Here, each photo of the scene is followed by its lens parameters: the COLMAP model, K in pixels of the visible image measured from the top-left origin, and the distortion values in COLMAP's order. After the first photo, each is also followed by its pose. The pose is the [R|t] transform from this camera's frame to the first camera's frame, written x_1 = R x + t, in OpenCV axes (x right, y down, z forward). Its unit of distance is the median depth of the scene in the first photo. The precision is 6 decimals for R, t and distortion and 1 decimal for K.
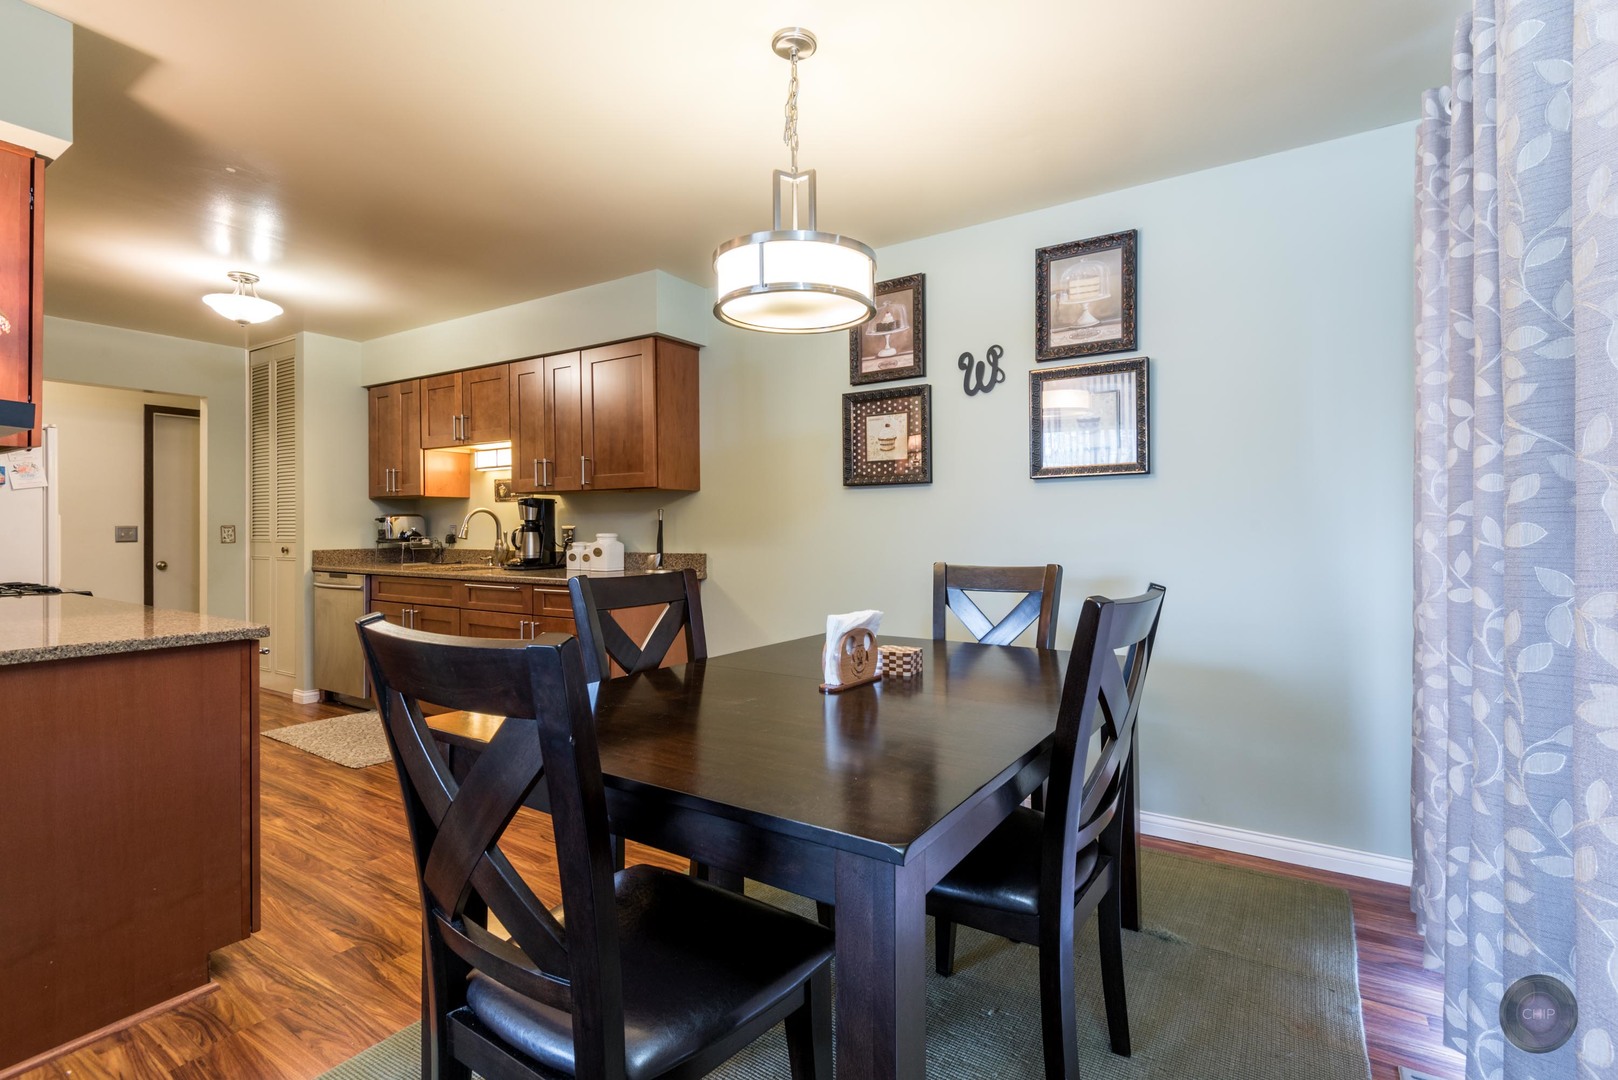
lens RADIAL K [[729.9, 0, 821.0], [0, 729.9, 527.0], [0, 0, 1]] dist [0.005117, -0.003354]
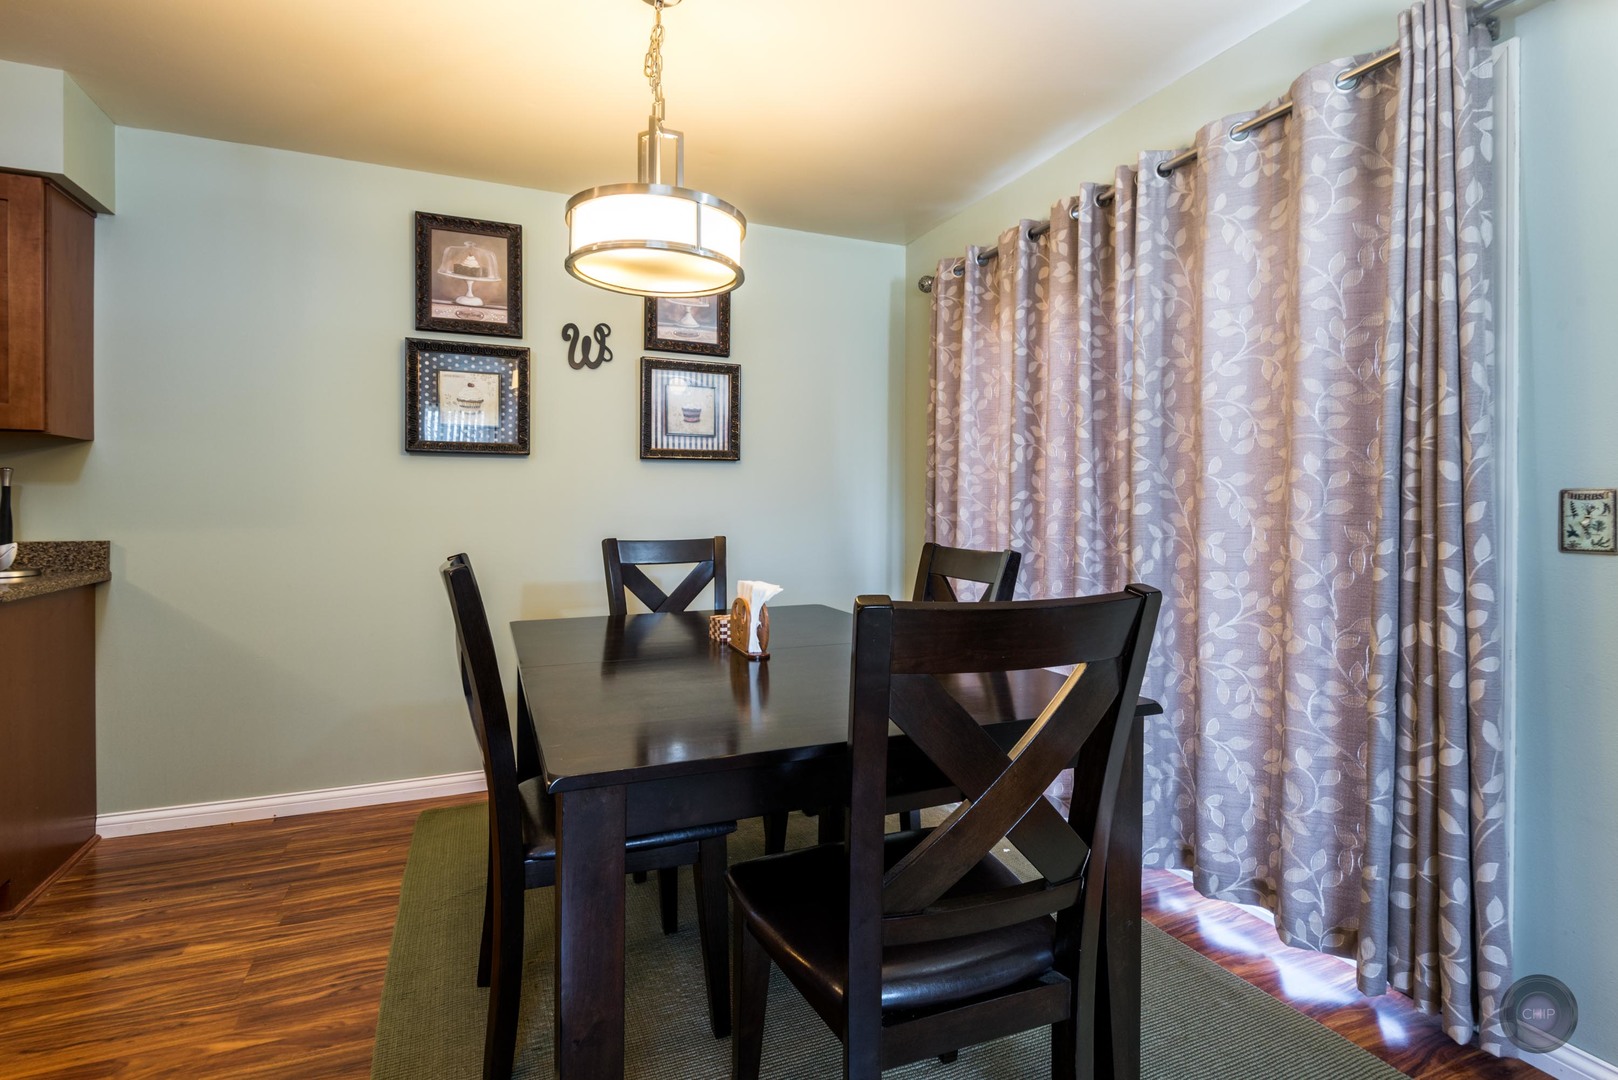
lens RADIAL K [[729.9, 0, 778.0], [0, 729.9, 507.7], [0, 0, 1]] dist [0.005117, -0.003354]
pose [[0.563063, 0.008683, 0.826369, -0.318327], [-0.000044, 0.999945, -0.010477, 0.011449], [-0.826414, 0.005863, 0.563032, 0.160980]]
